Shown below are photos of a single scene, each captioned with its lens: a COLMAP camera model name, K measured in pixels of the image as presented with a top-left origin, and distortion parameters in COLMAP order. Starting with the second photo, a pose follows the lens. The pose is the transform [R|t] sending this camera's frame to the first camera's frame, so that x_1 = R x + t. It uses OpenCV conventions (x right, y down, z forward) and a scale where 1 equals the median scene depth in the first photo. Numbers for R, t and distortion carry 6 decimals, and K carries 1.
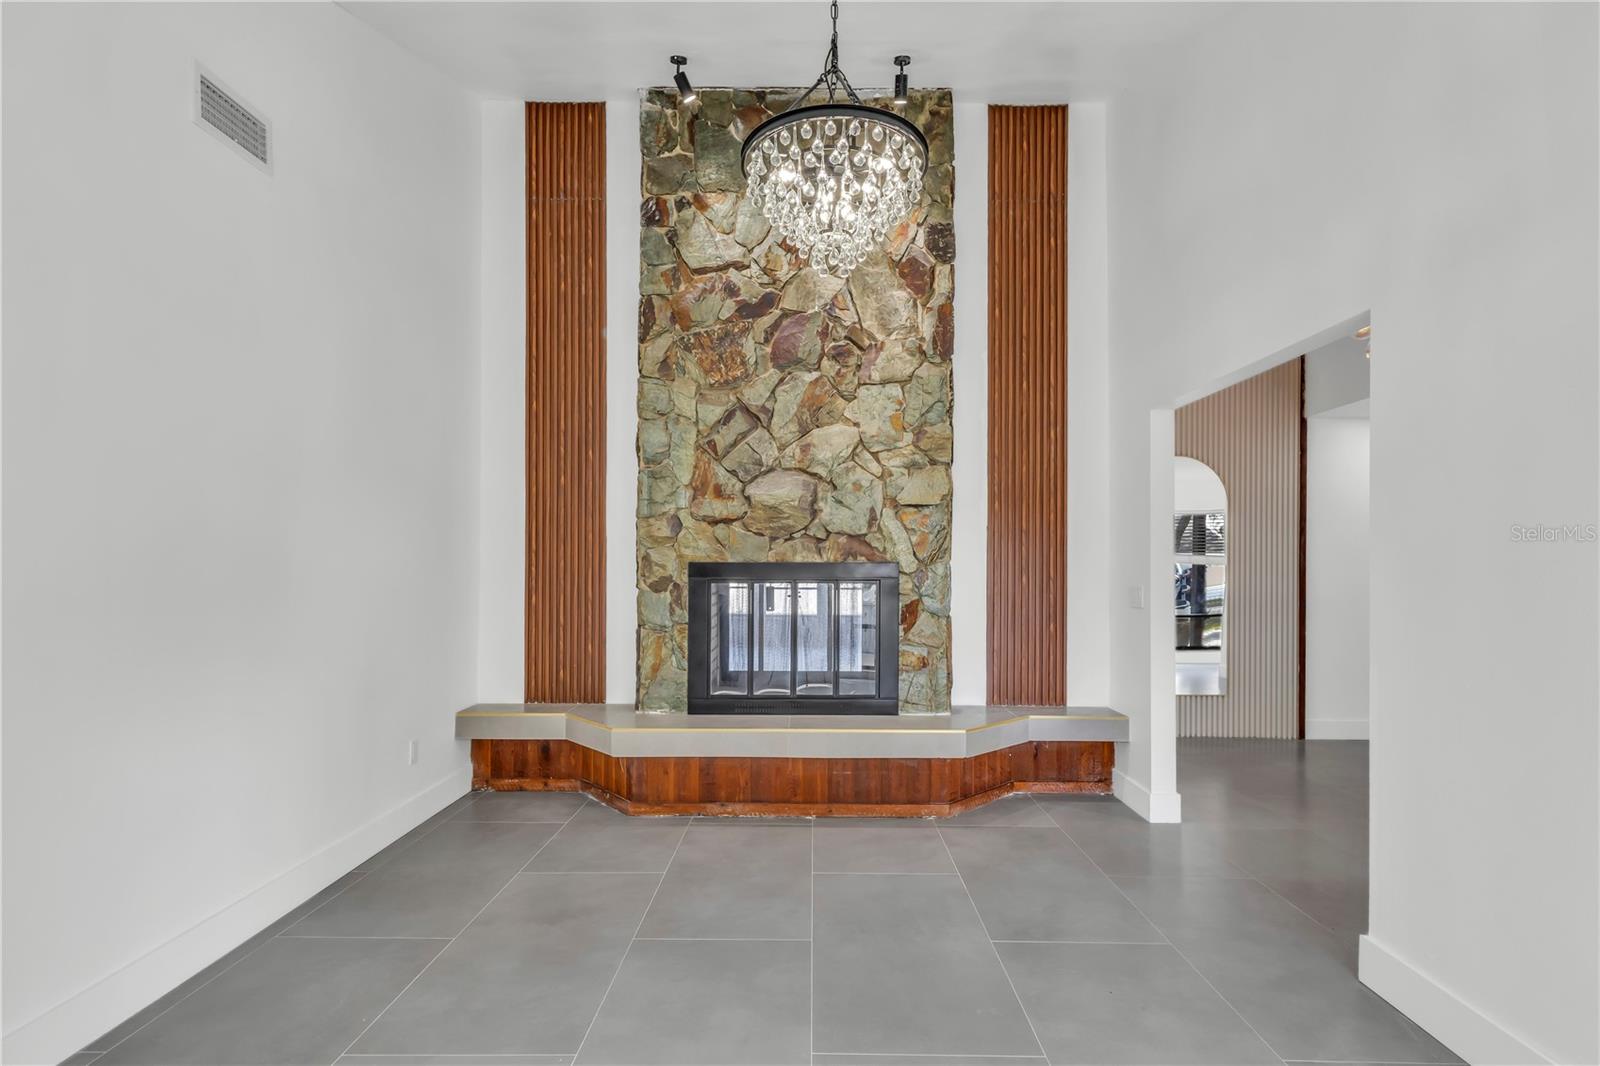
lens RADIAL K [[792.0, 0, 799.2], [0, 792.0, 588.5], [0, 0, 1]] dist [0.007948, -0.000153]
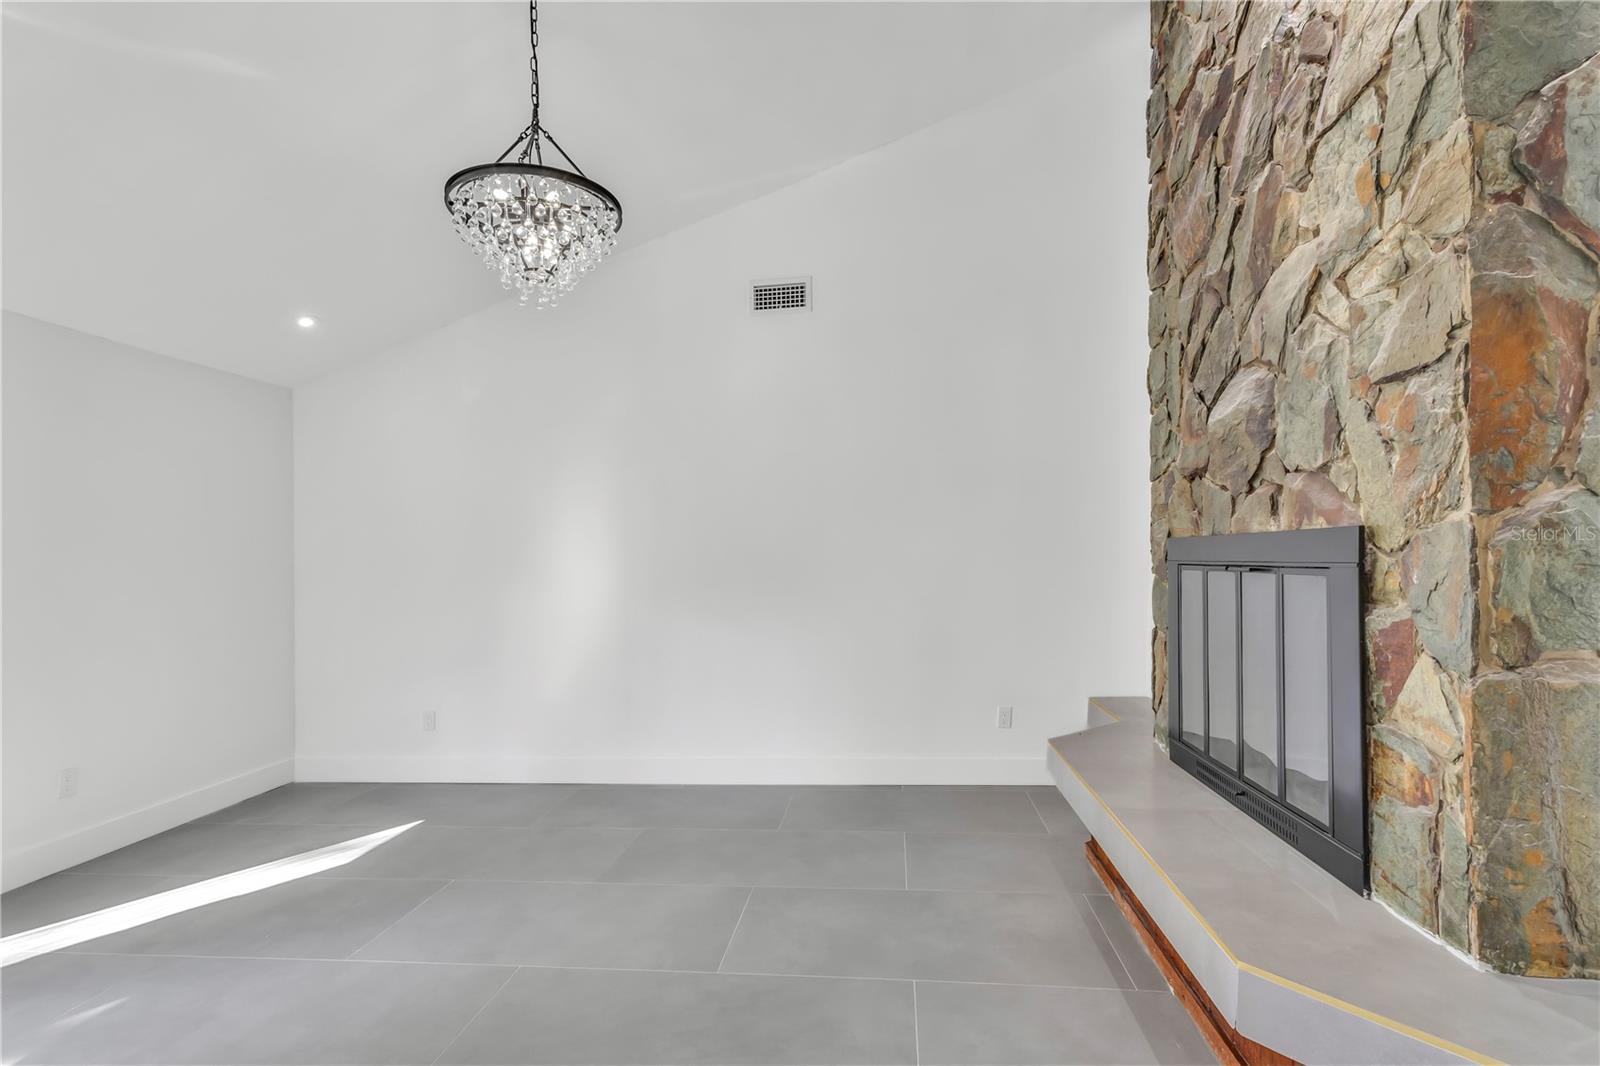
lens RADIAL K [[758.1, 0, 801.0], [0, 758.1, 565.7], [0, 0, 1]] dist [0.009960, -0.001128]
pose [[-0.104549, 0.009234, -0.994477, 0.547670], [0.007353, 0.999937, 0.008512, -0.017697], [0.994493, -0.006423, -0.104610, 0.746438]]
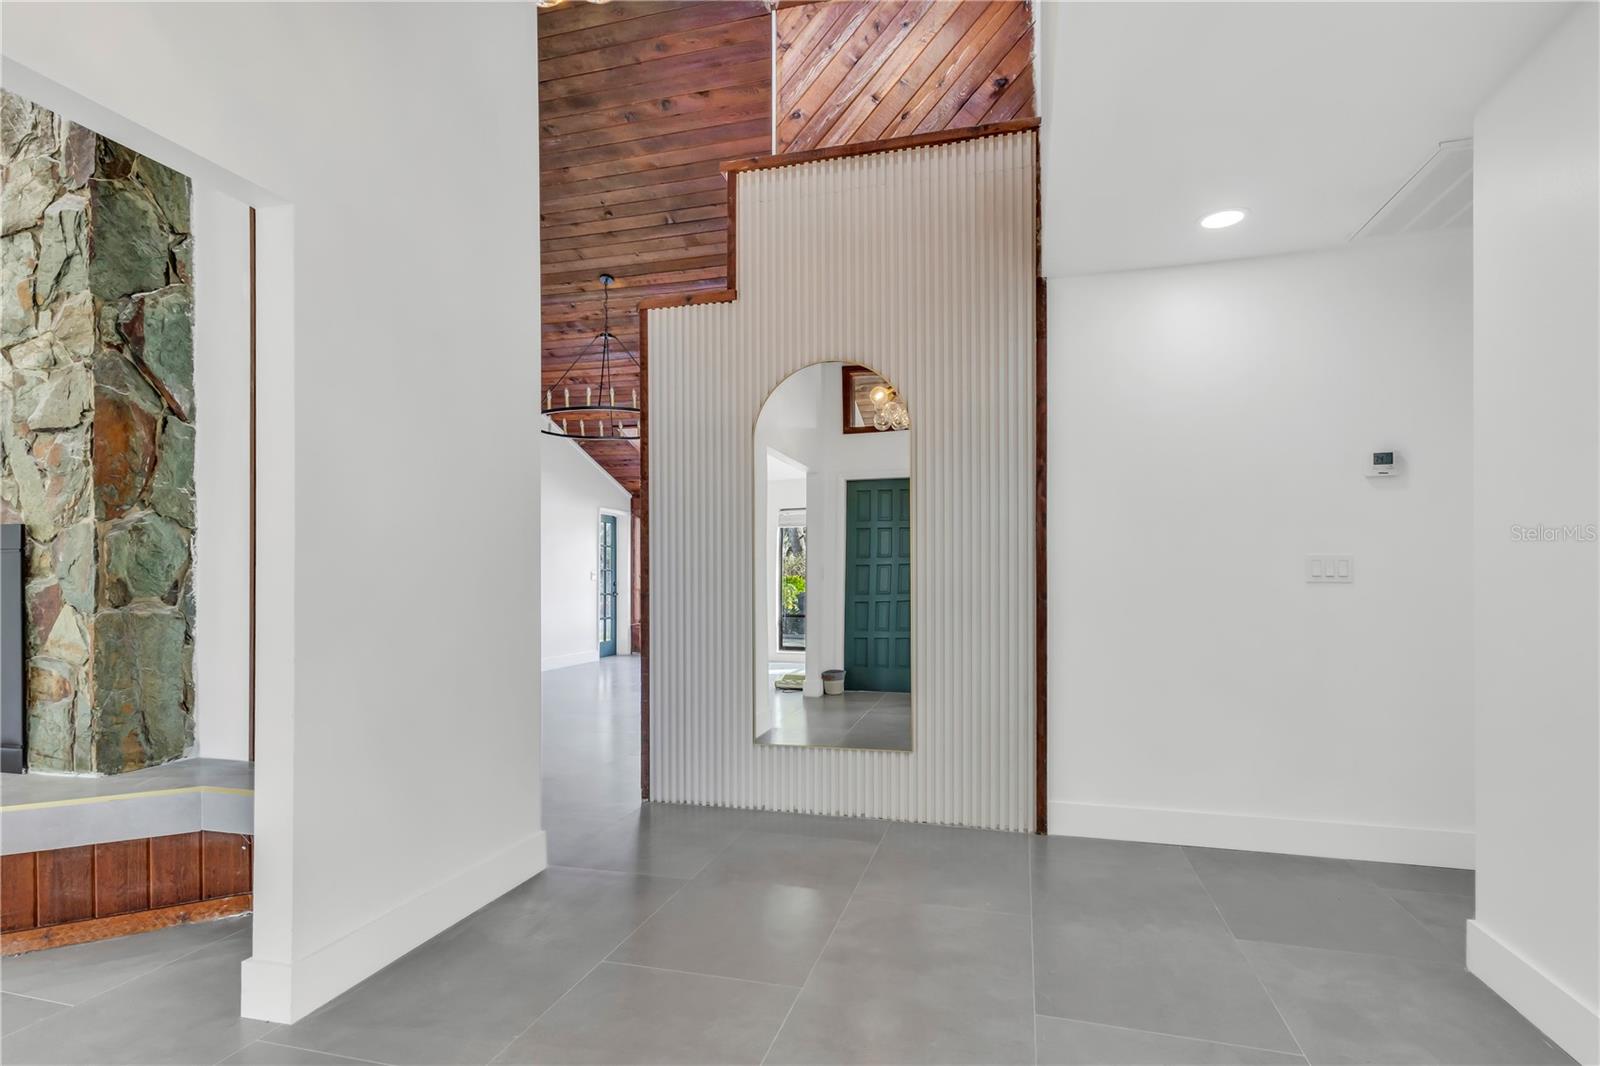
lens RADIAL K [[792.0, 0, 799.2], [0, 792.0, 588.5], [0, 0, 1]] dist [0.007948, -0.000153]
pose [[0.966478, -0.000823, -0.256749, 0.856209], [-0.000093, 0.999994, -0.003554, 0.018437], [0.256751, 0.003459, 0.966471, 0.556352]]
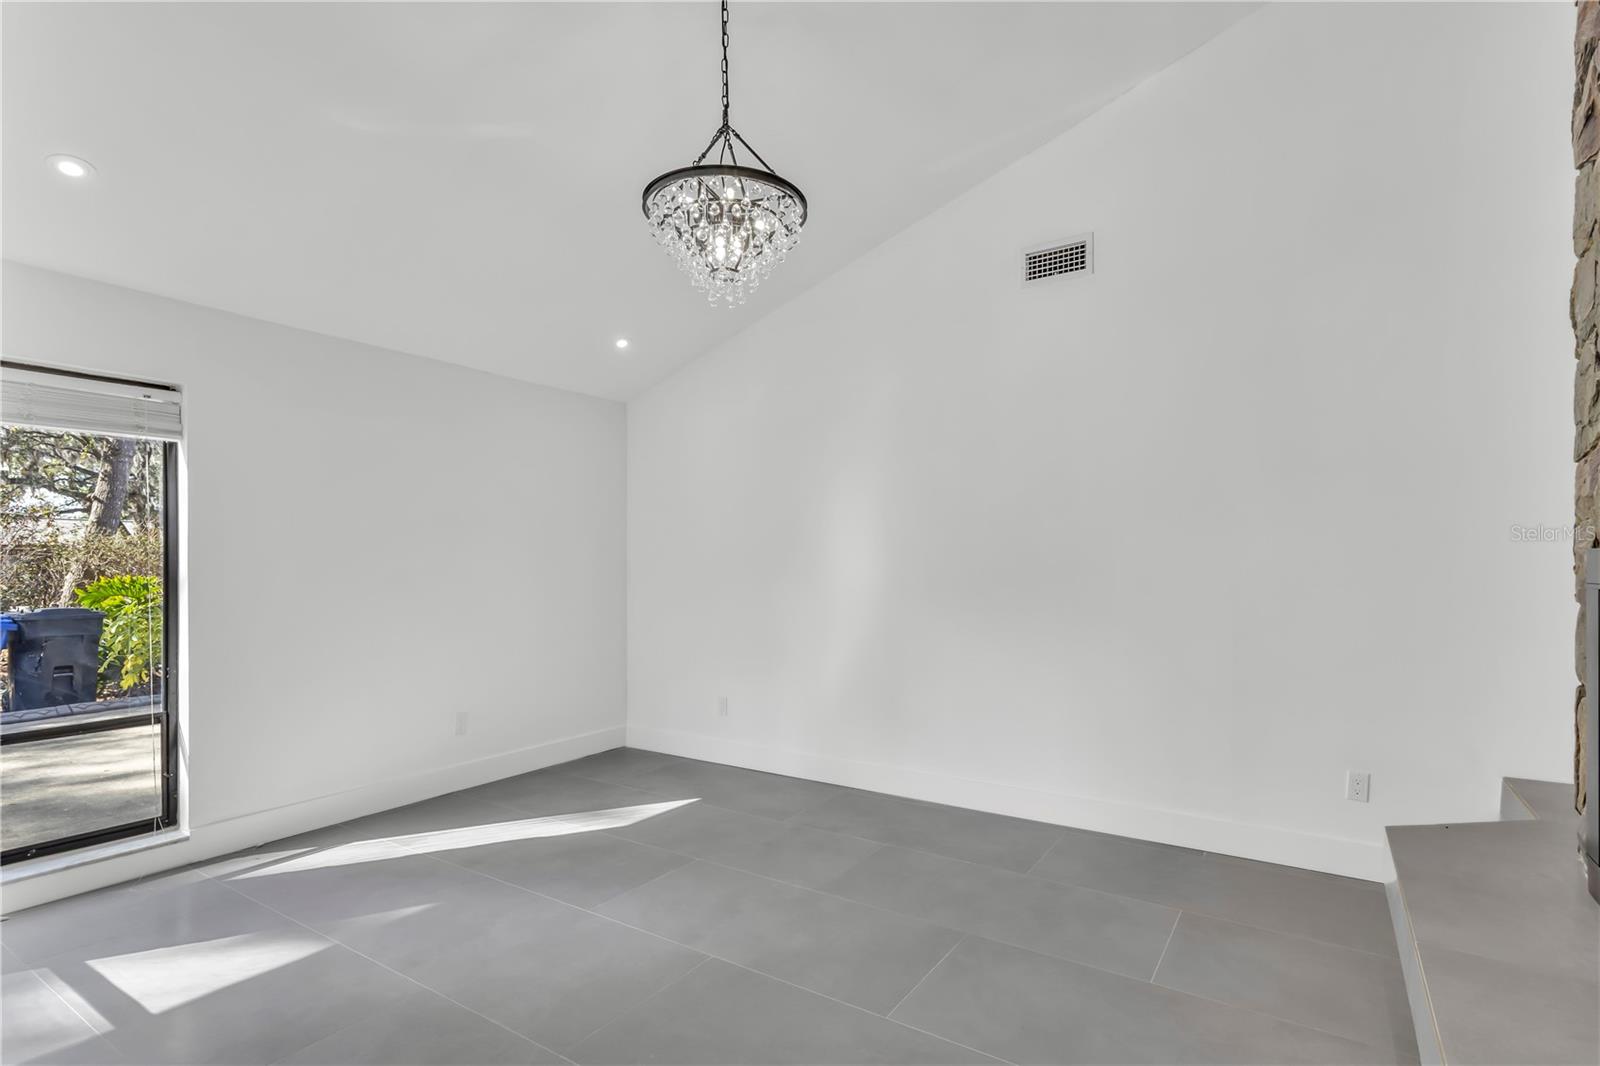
lens RADIAL K [[794.3, 0, 808.0], [0, 794.3, 561.2], [0, 0, 1]] dist [0.018346, -0.000094]
pose [[-0.534542, -0.006777, -0.845115, 0.473528], [-0.019874, 0.999792, 0.004553, -0.019668], [0.844908, 0.019229, -0.534566, 0.870656]]
